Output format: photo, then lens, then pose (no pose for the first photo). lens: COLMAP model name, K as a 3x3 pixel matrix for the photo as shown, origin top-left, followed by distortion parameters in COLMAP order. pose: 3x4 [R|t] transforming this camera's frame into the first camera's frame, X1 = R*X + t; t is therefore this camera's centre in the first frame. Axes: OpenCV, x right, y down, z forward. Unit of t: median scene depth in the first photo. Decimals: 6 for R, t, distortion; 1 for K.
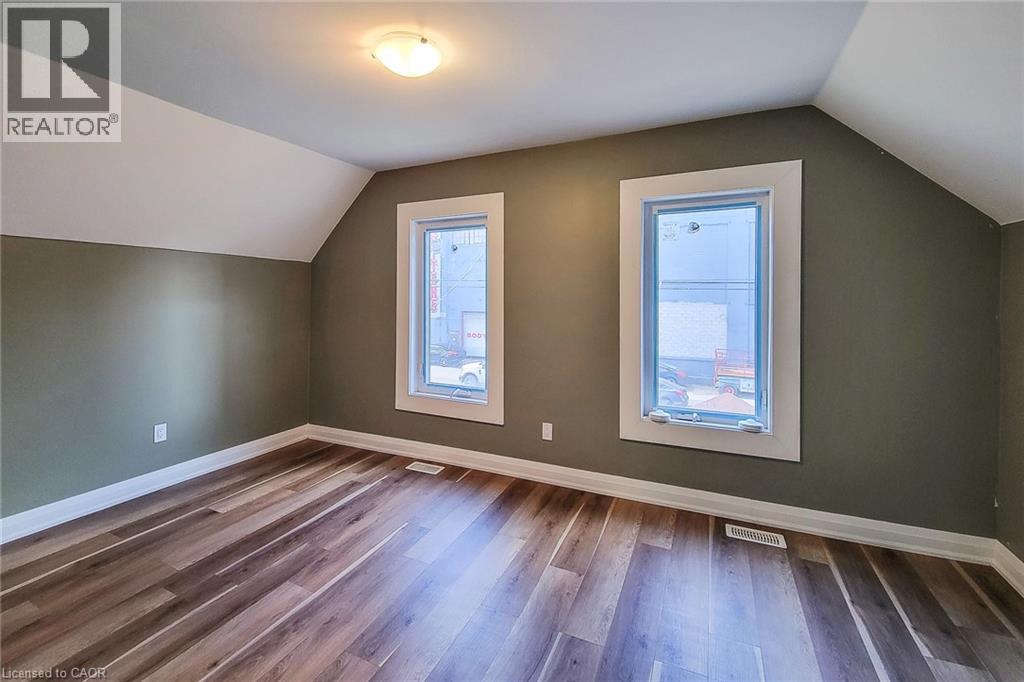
lens RADIAL K [[424.7, 0, 521.4], [0, 424.7, 295.8], [0, 0, 1]] dist [0.001015, 0.000082]
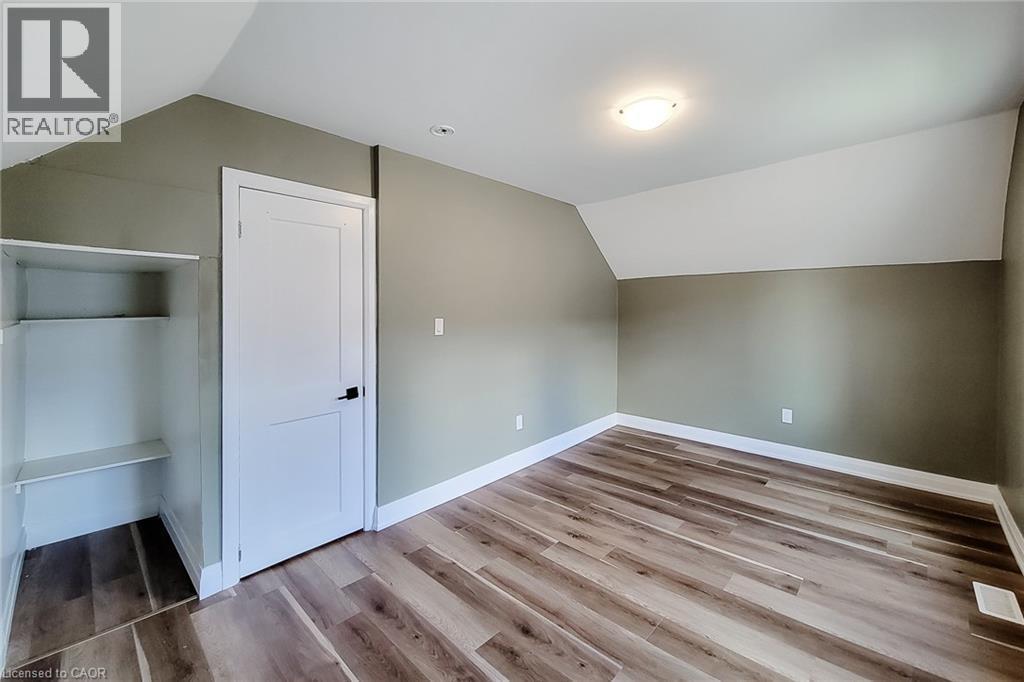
lens RADIAL K [[424.7, 0, 505.5], [0, 424.7, 309.5], [0, 0, 1]] dist [0.001015, 0.000082]
pose [[-0.328413, 0.007851, -0.944502, 0.721534], [0.006859, 0.999959, 0.005927, -0.011298], [0.944509, -0.004532, -0.328454, 0.721461]]
